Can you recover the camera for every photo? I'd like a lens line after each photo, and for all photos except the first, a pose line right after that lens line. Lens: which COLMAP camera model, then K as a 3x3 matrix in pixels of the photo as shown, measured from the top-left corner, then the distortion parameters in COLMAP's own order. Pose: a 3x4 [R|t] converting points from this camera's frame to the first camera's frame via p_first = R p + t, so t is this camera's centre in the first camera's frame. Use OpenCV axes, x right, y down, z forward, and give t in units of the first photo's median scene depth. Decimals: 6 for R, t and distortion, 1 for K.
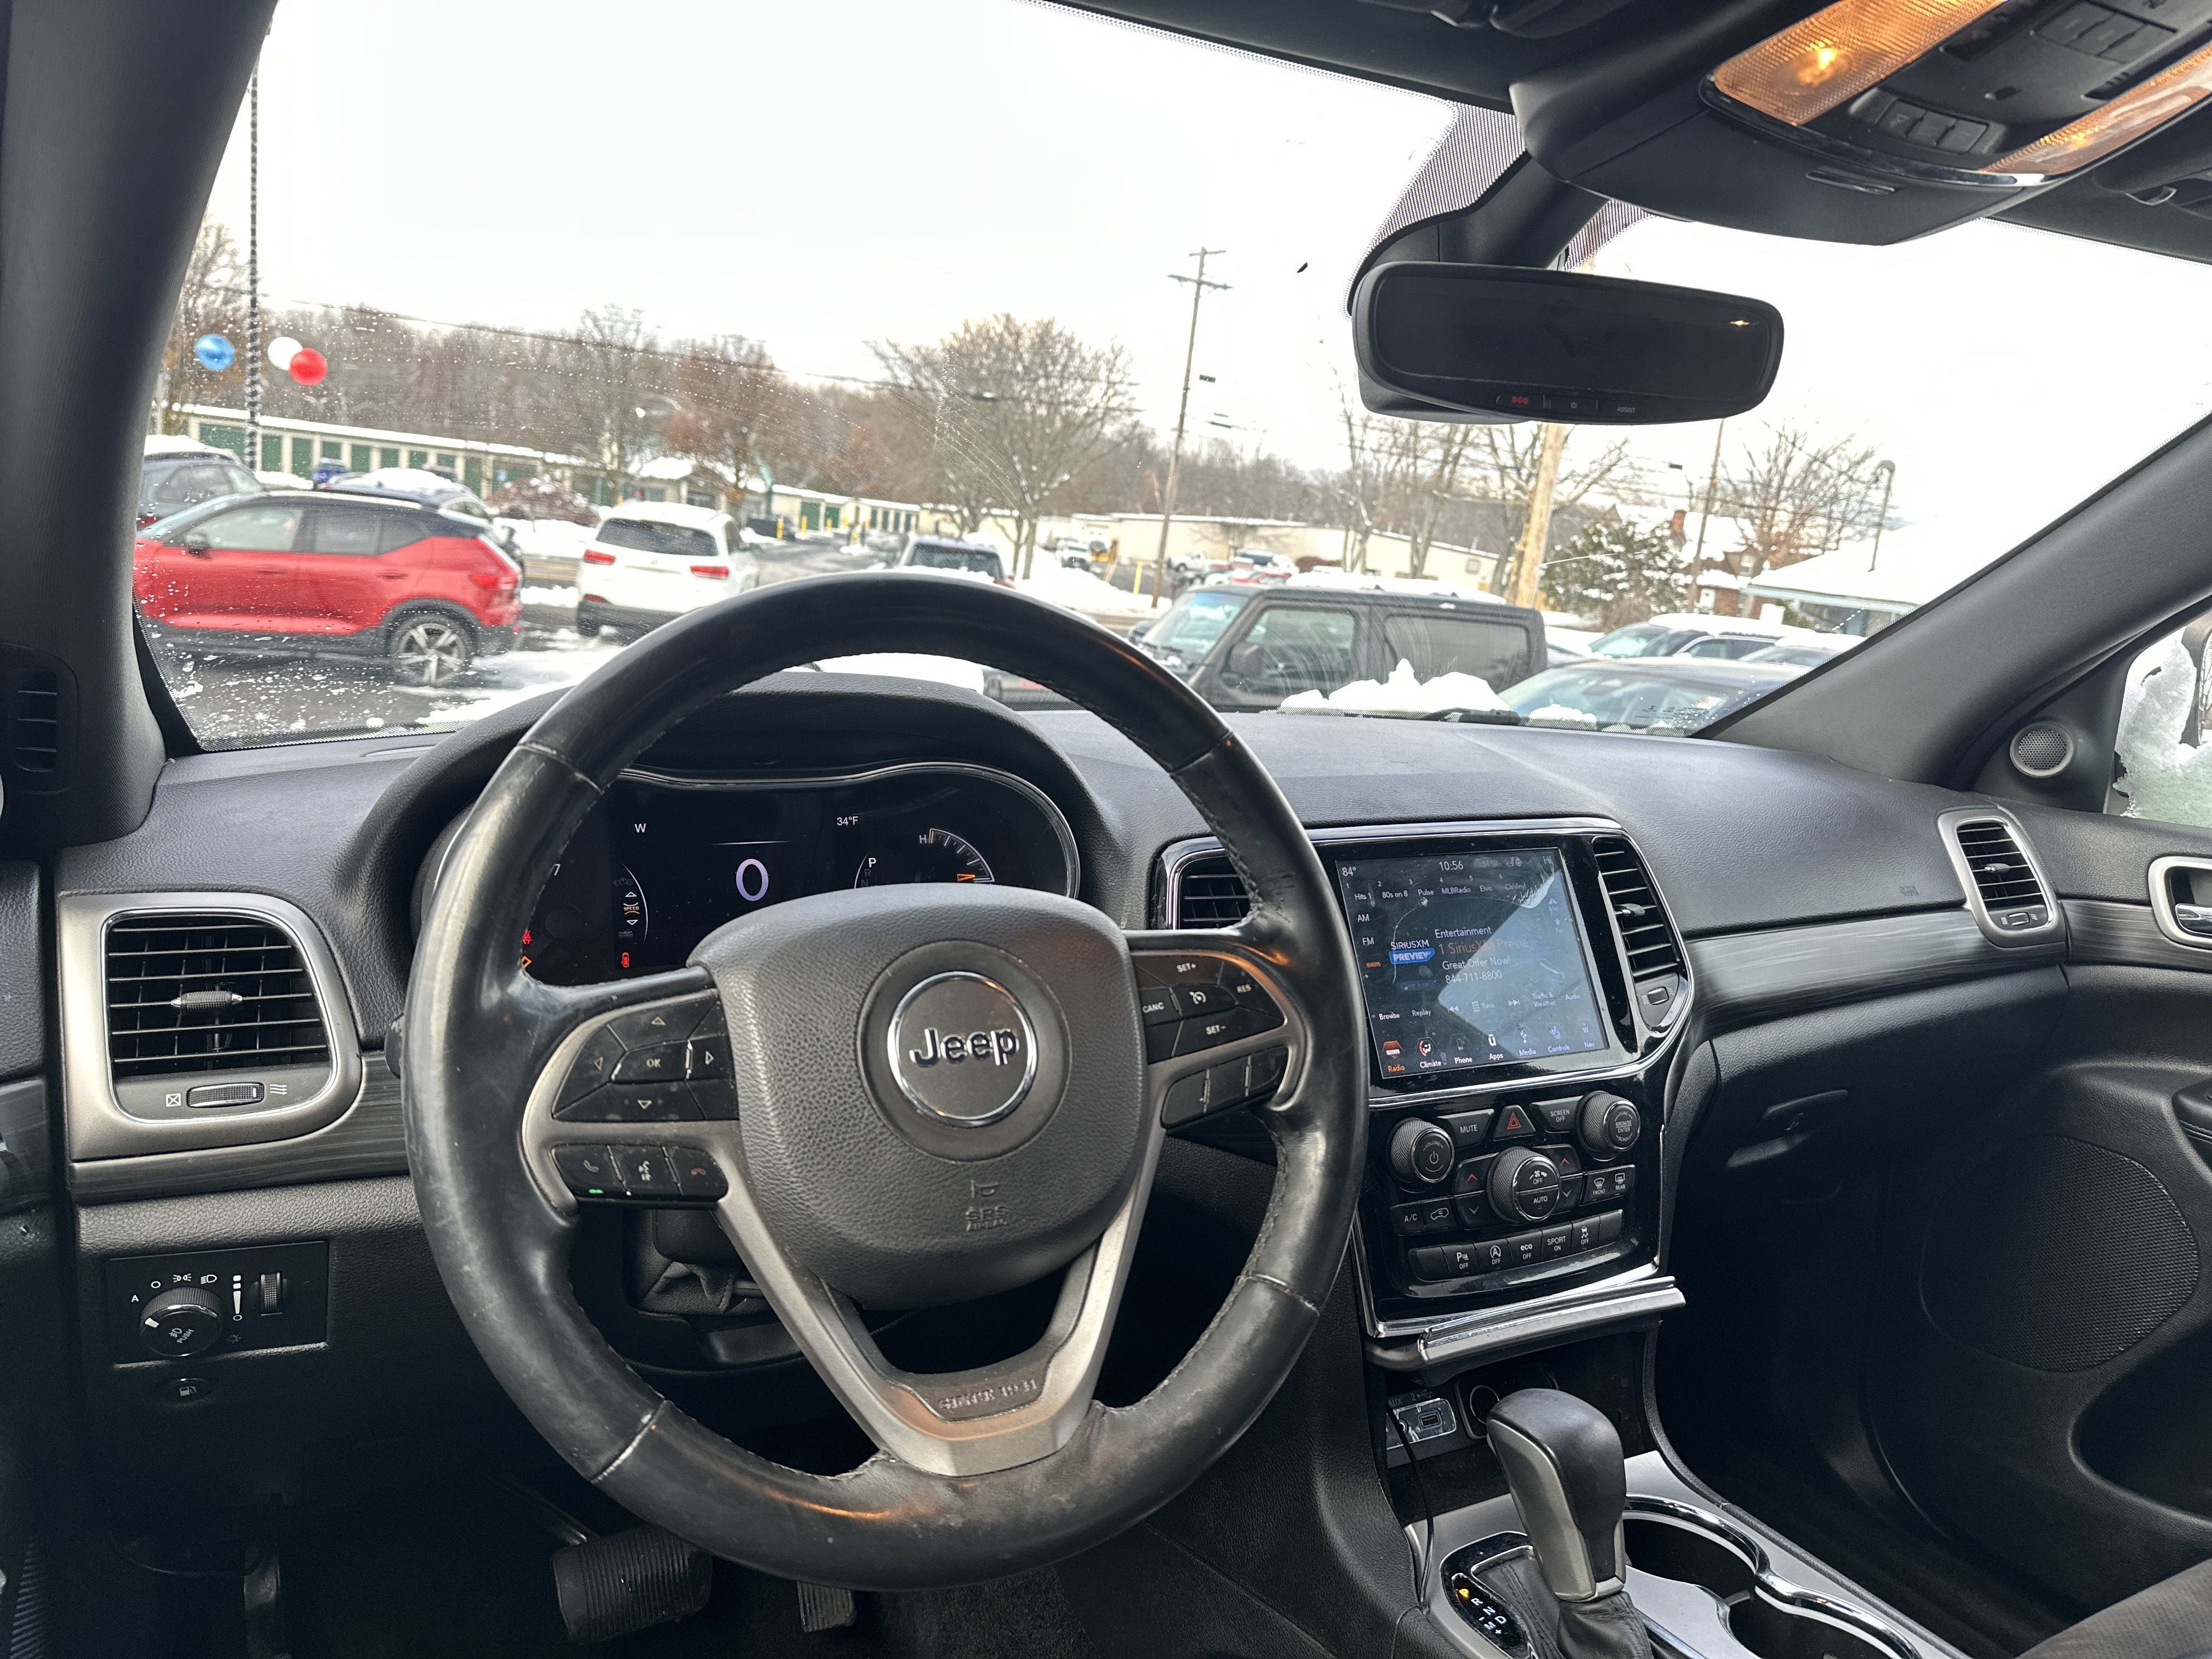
lens RADIAL K [[1525.1, 0, 1106.0], [0, 1525.1, 829.5], [0, 0, 1]] dist [0.184609, -0.296963]
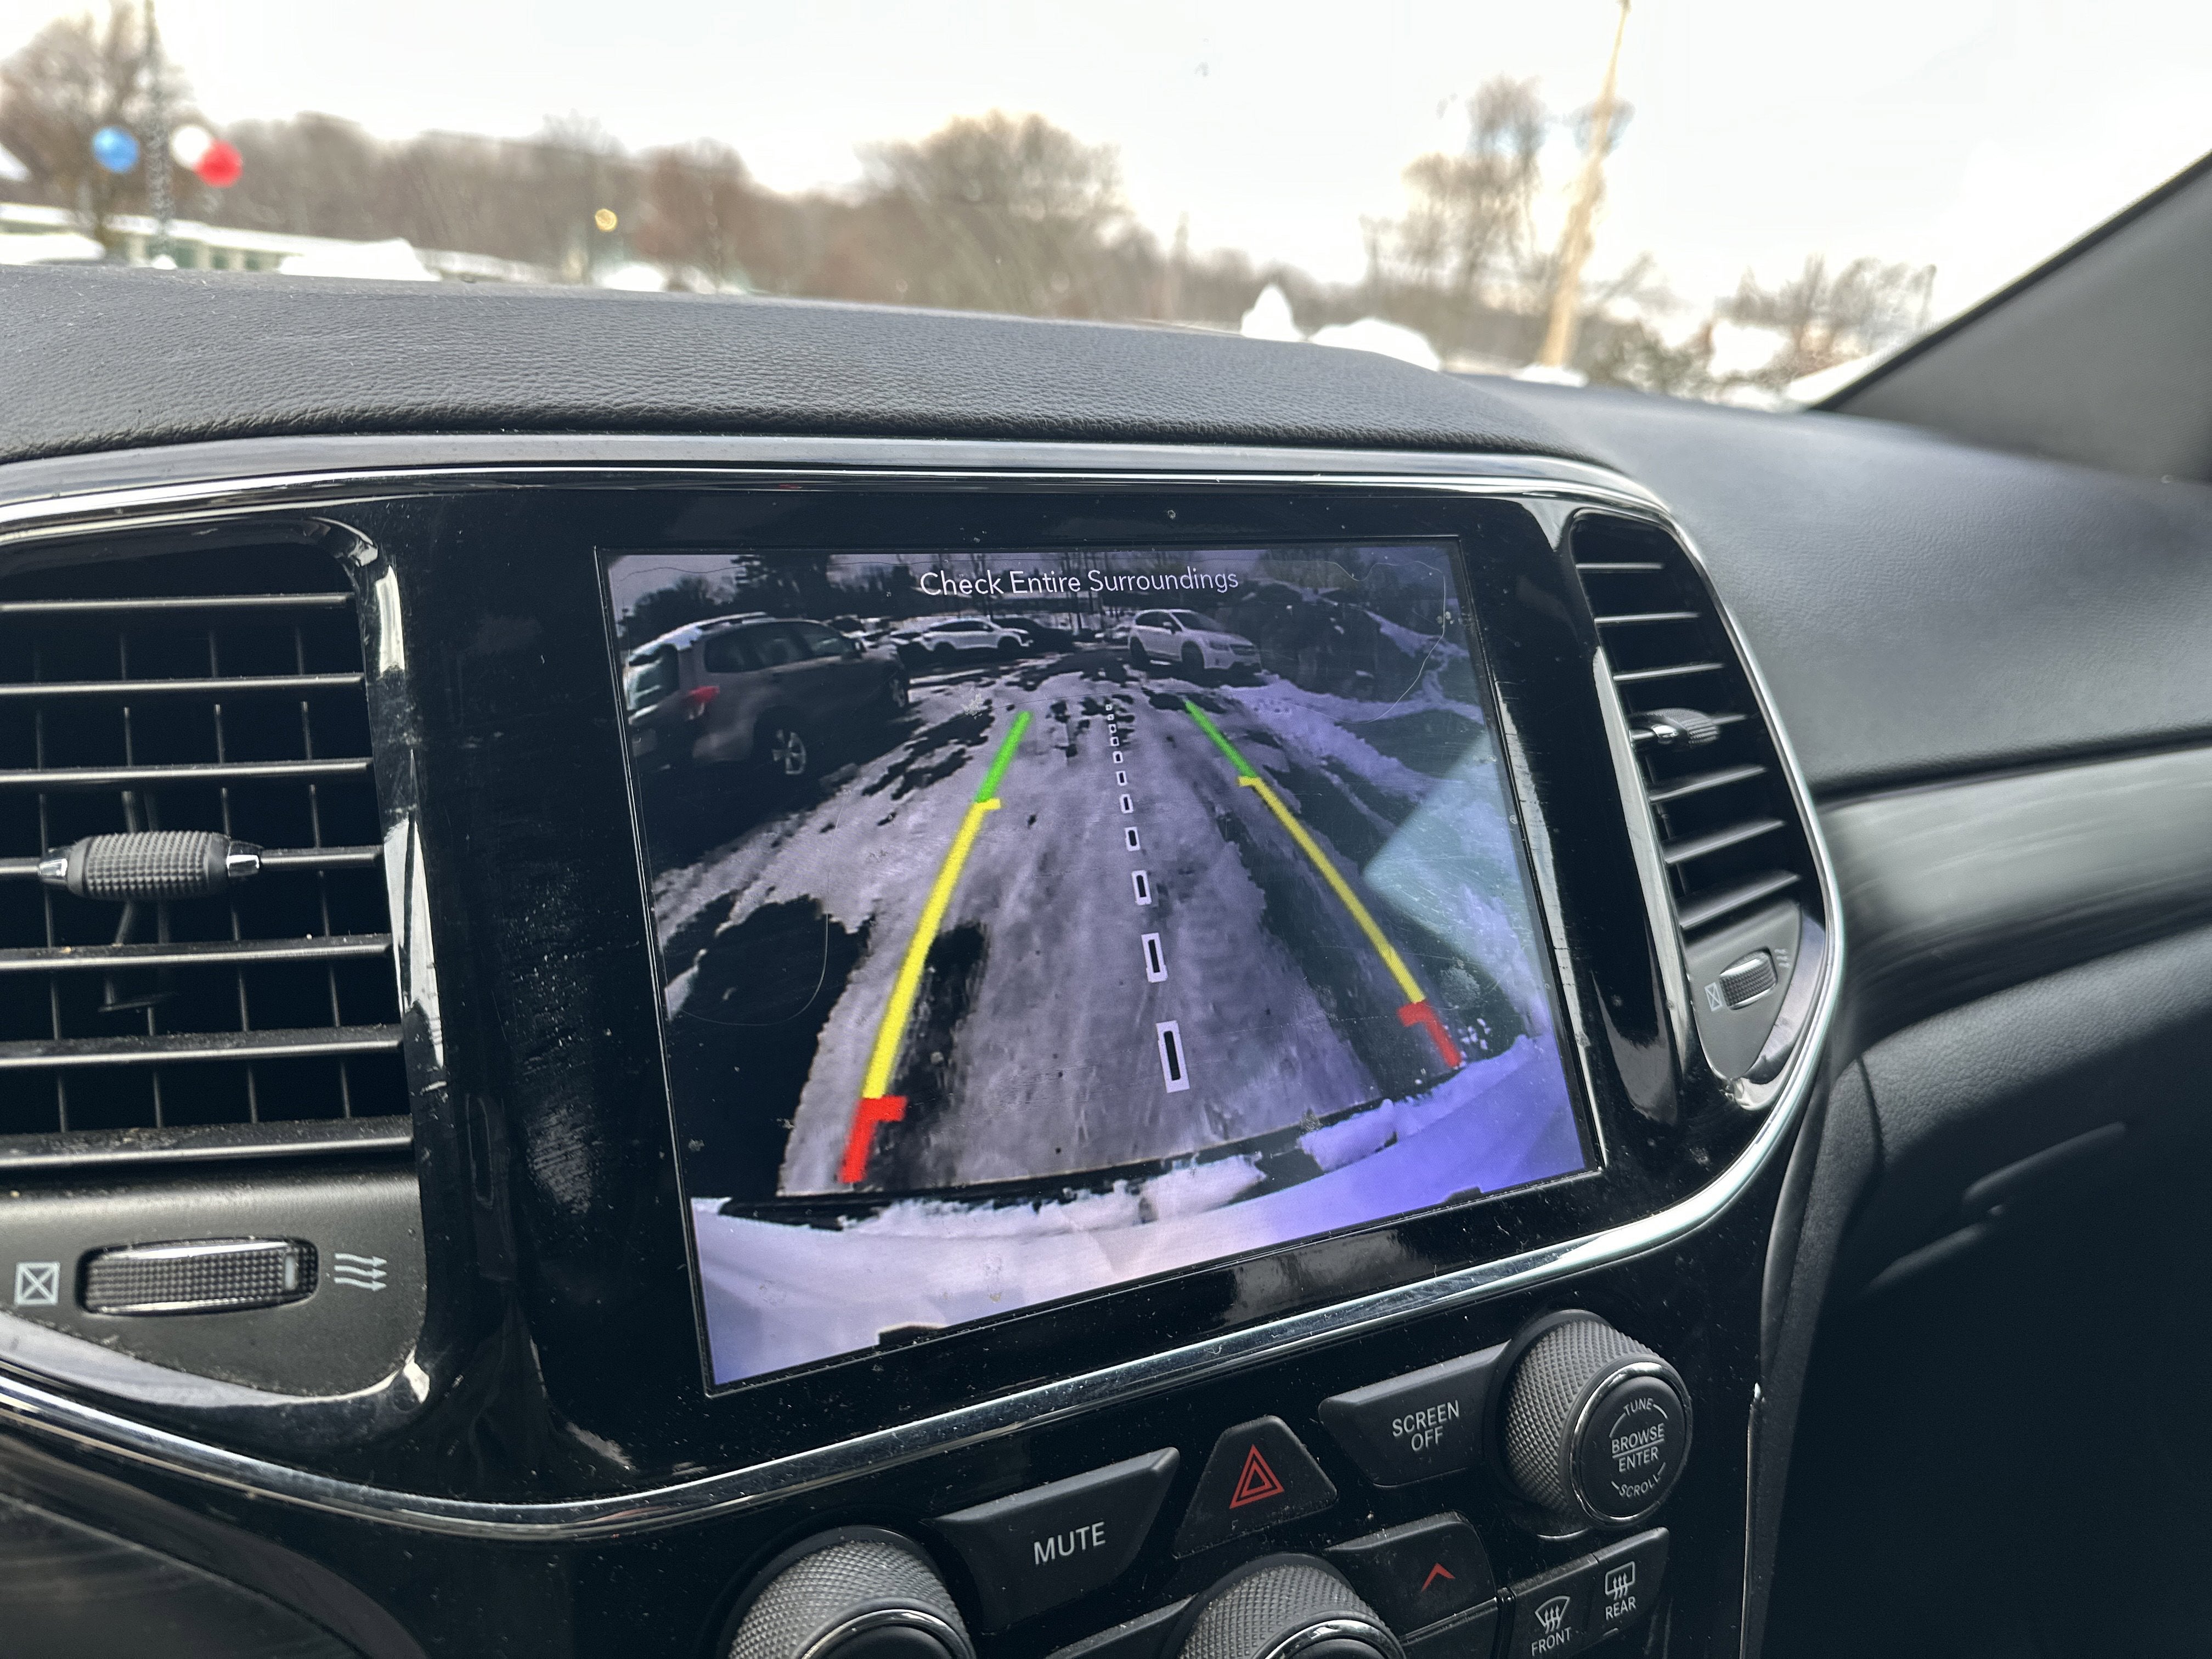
lens RADIAL K [[1558.1, 0, 1108.6], [0, 1558.1, 828.3], [0, 0, 1]] dist [0.066252, -0.075065]
pose [[0.999936, -0.009669, -0.005879, 0.006295], [0.010226, 0.994558, 0.103682, 0.001083], [0.004844, -0.103736, 0.994593, 0.019157]]
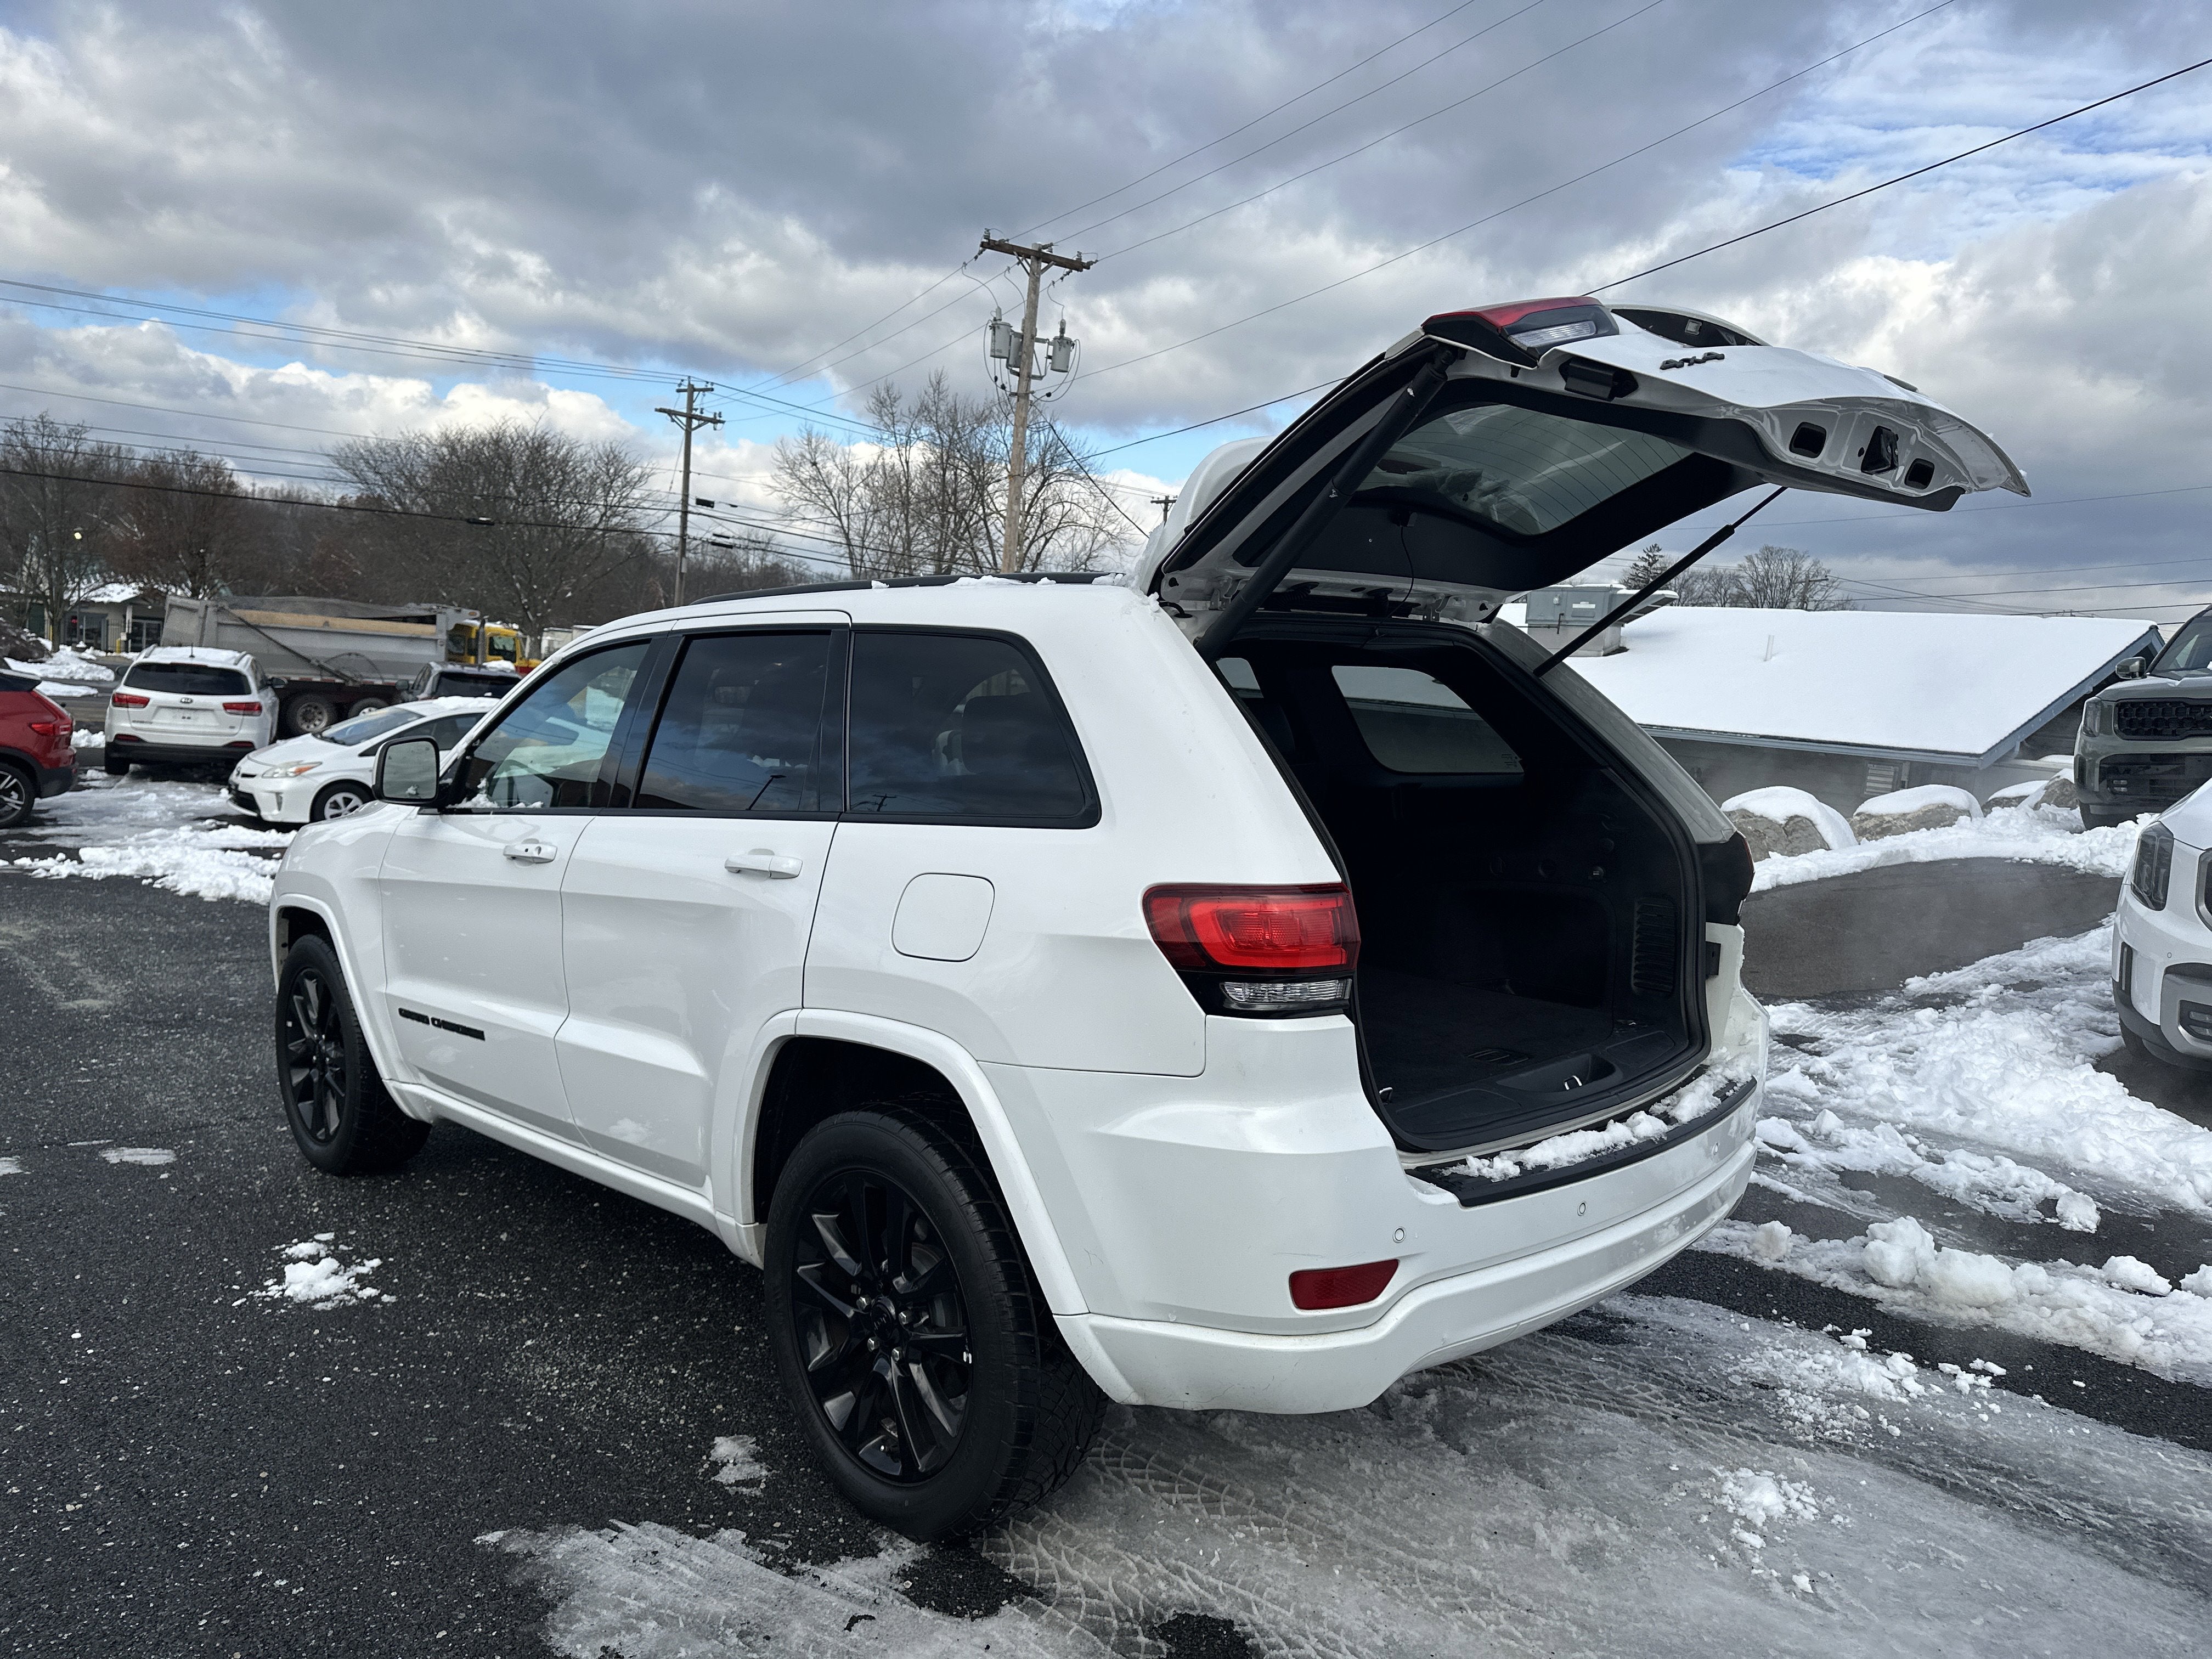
lens RADIAL K [[1584.9, 0, 1120.7], [0, 1584.9, 812.2], [0, 0, 1]] dist [-0.007265, -0.006328]
pose [[0.950941, -0.058516, 0.303789, -0.005405], [0.081739, 0.994578, -0.064286, 0.010150], [-0.298380, 0.085964, 0.950568, -0.087657]]
